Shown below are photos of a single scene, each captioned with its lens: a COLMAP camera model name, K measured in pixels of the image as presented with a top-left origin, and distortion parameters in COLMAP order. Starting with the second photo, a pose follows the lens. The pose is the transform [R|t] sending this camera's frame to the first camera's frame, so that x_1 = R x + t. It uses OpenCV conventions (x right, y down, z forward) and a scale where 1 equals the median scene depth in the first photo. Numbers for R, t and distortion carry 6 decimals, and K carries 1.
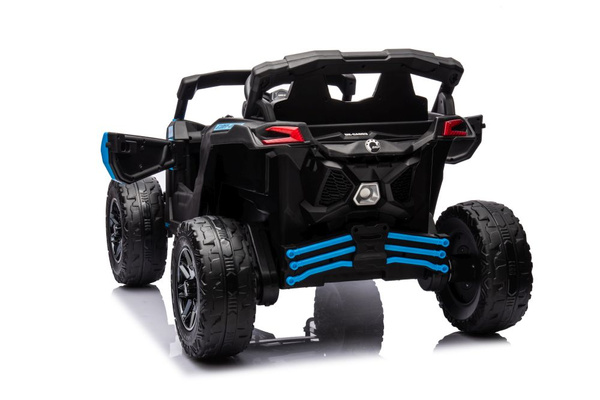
lens RADIAL K [[1135.3, 0, 300.0], [0, 1135.3, 200.0], [0, 0, 1]] dist [0.485264, 0.075290]
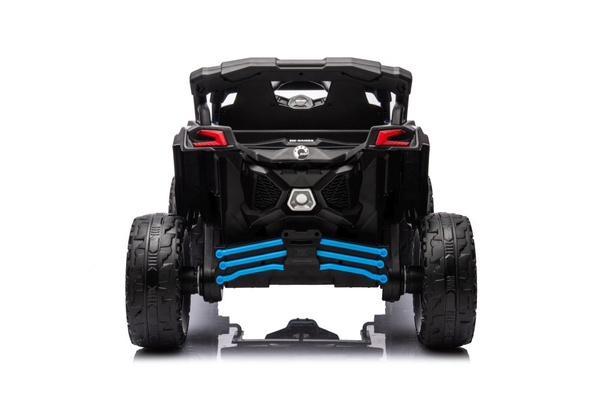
lens RADIAL K [[1120.0, 0, 300.0], [0, 1120.0, 200.0], [0, 0, 1]] dist [0.411781, -0.012191]
pose [[0.948141, 0.049428, -0.313983, 0.371684], [-0.049676, 0.998739, 0.007218, -0.012250], [0.313944, 0.008754, 0.949401, 0.051443]]
